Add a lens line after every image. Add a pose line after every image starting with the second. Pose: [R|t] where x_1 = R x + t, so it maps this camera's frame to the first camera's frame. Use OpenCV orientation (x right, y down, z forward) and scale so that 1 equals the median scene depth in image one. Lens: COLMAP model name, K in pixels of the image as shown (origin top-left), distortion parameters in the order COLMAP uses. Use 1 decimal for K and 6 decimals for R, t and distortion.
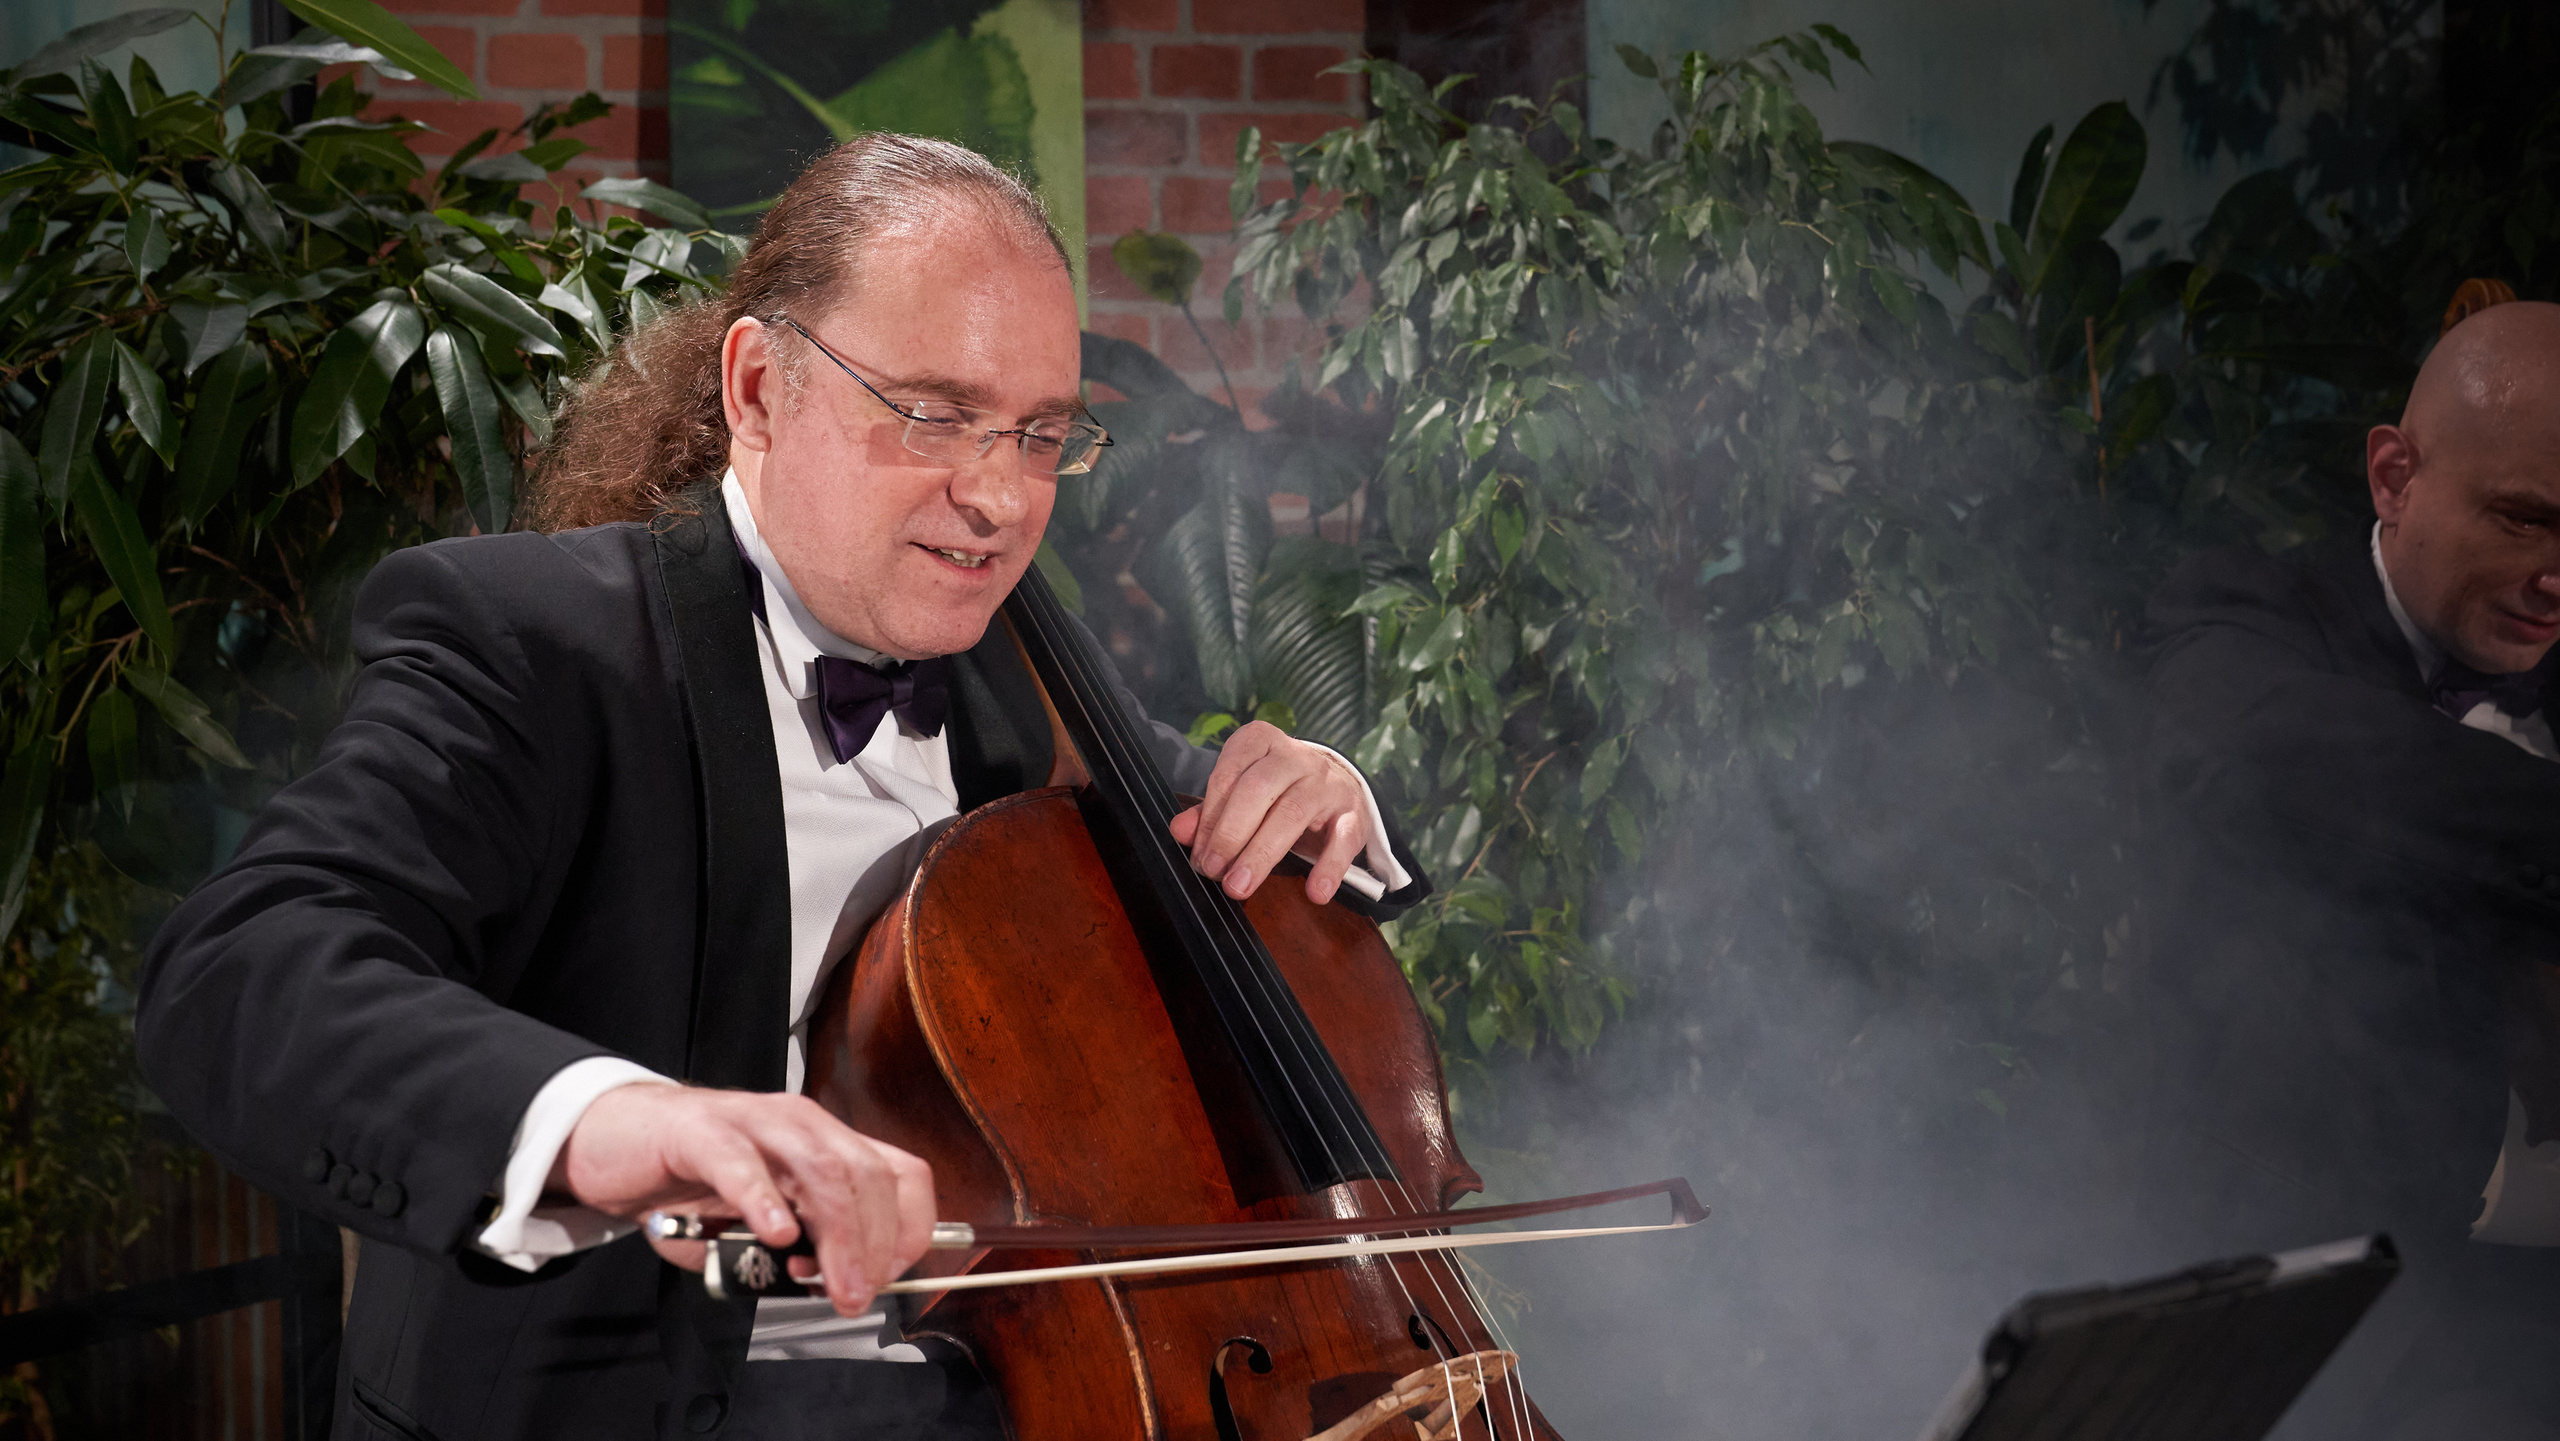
lens RADIAL K [[3177.7, 0, 1289.6], [0, 3177.7, 739.9], [0, 0, 1]] dist [-0.027503, 0.000000]
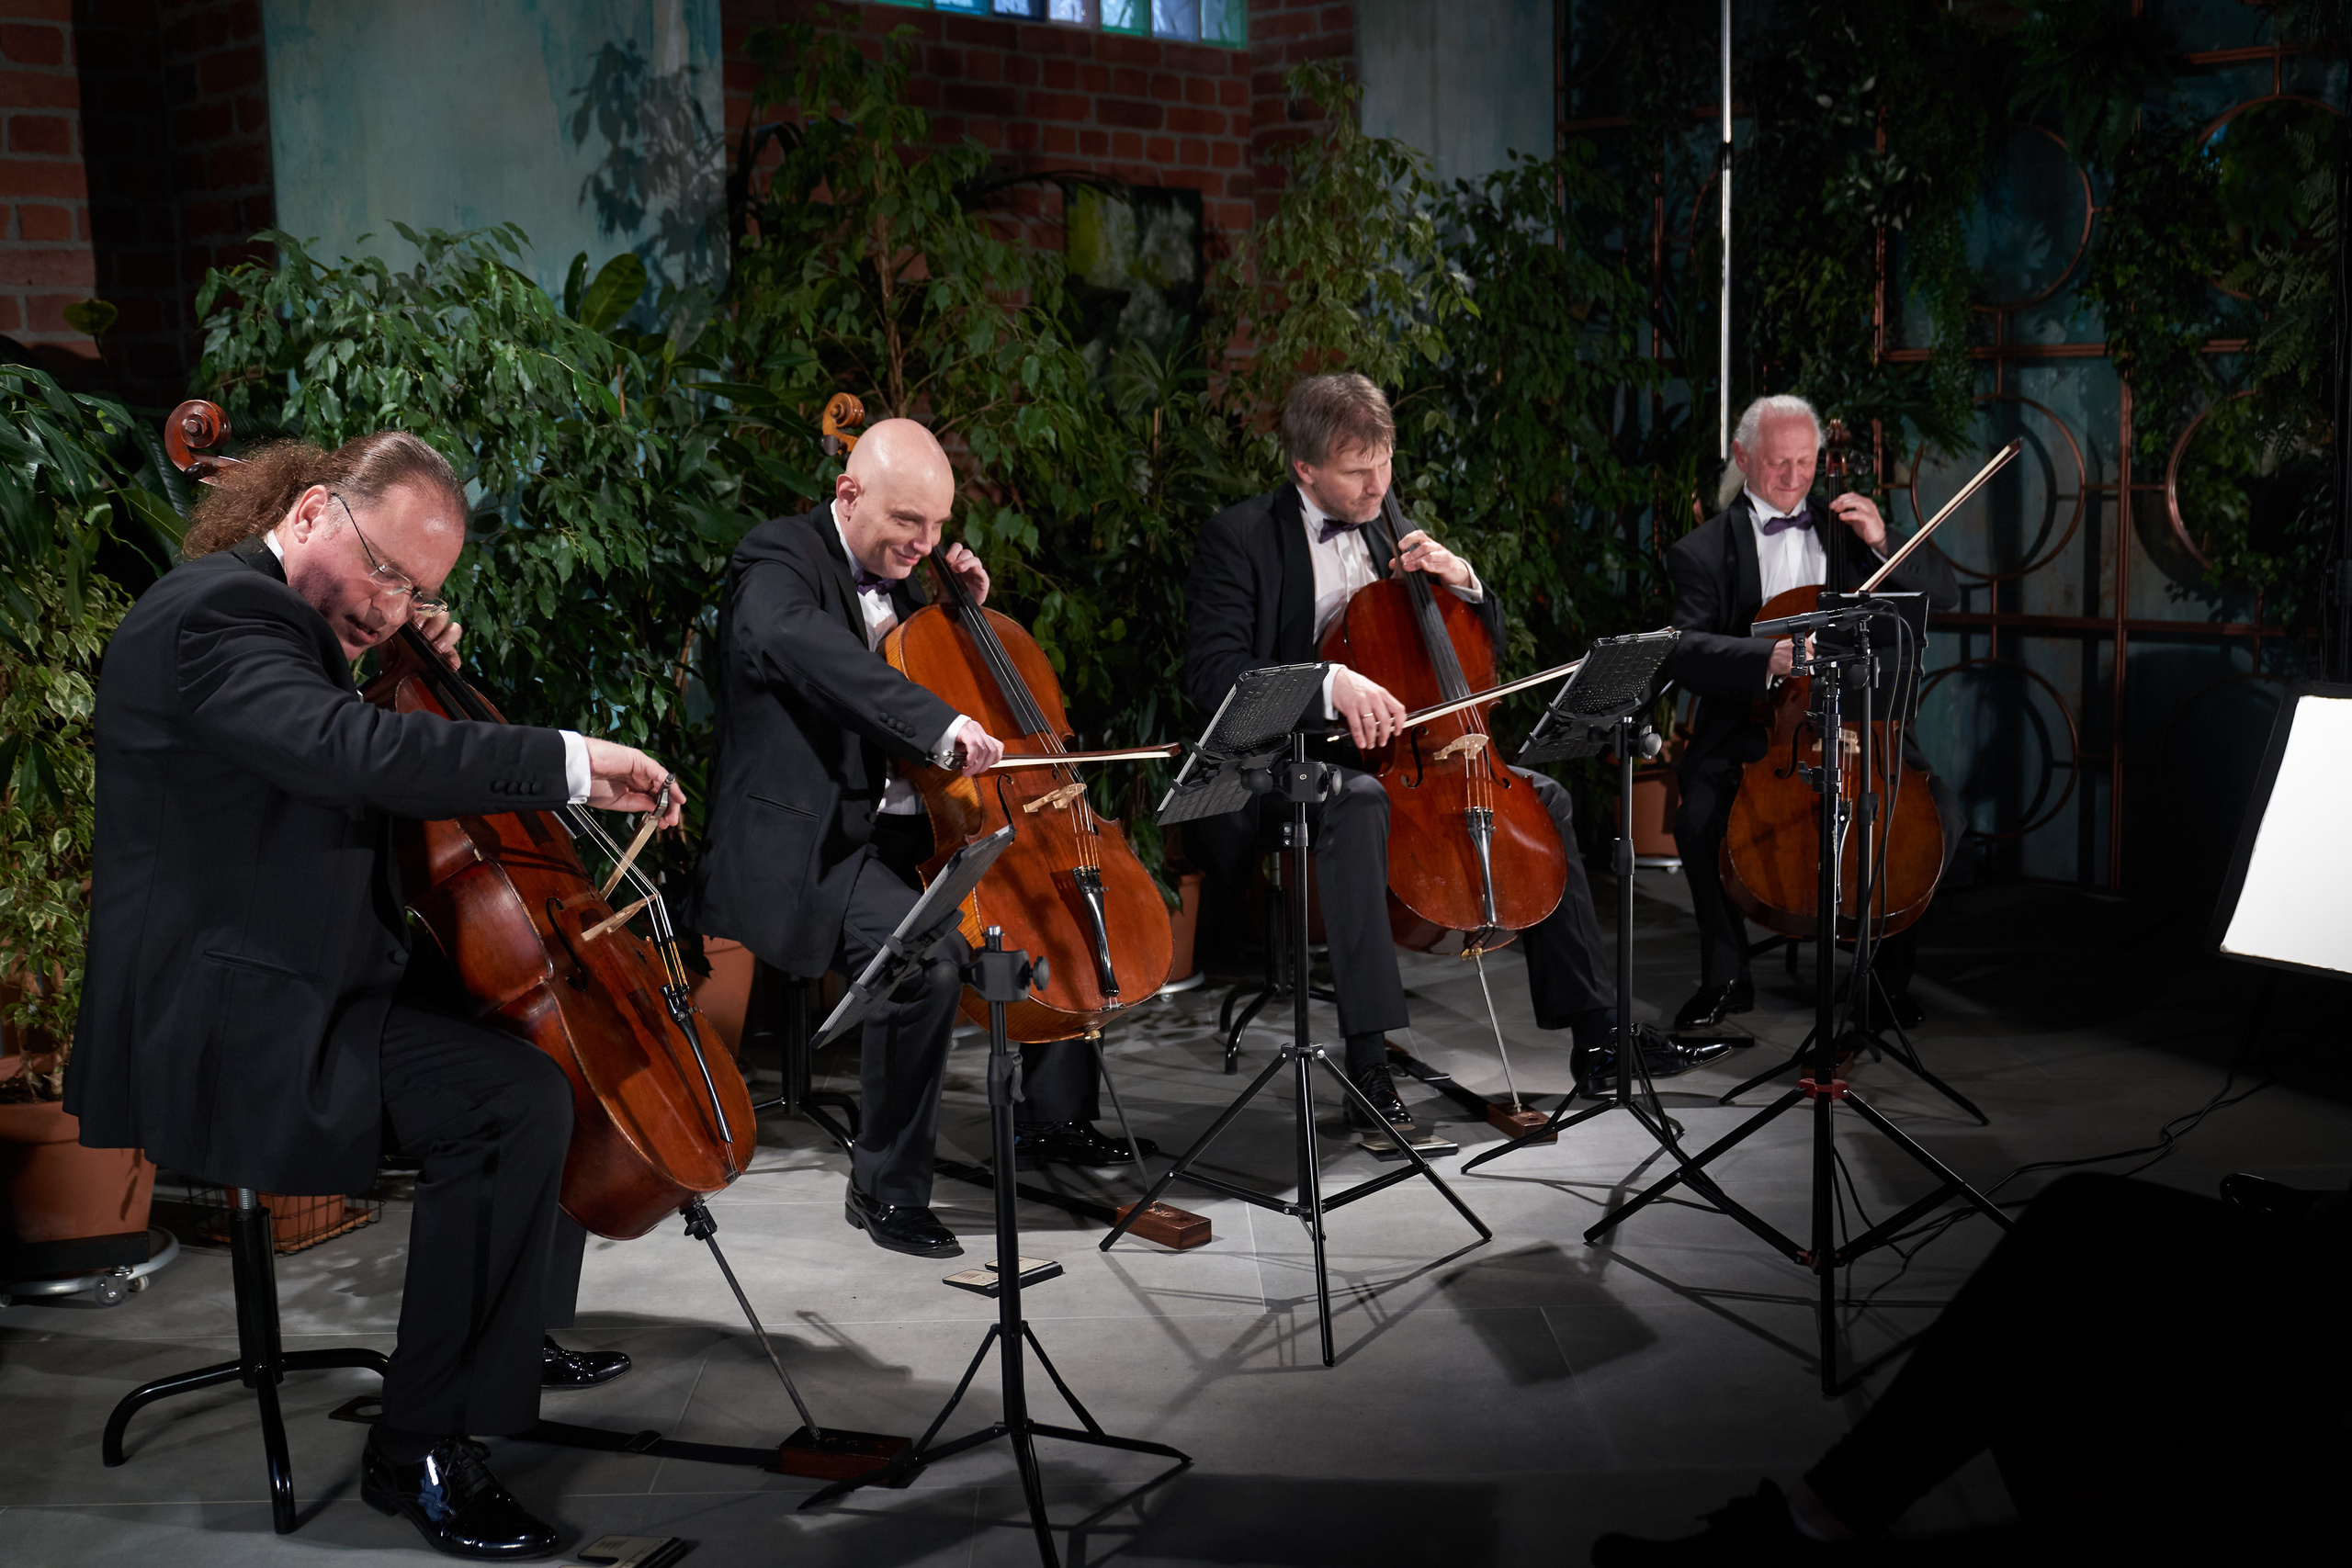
lens RADIAL K [[2628.2, 0, 1156.5], [0, 2628.2, 781.8], [0, 0, 1]] dist [-0.024562, 0.000000]
pose [[0.798484, -0.086796, 0.595726, -0.378014], [-0.007054, 0.988135, 0.153423, -0.105966], [-0.601975, -0.126708, 0.788398, -0.402718]]
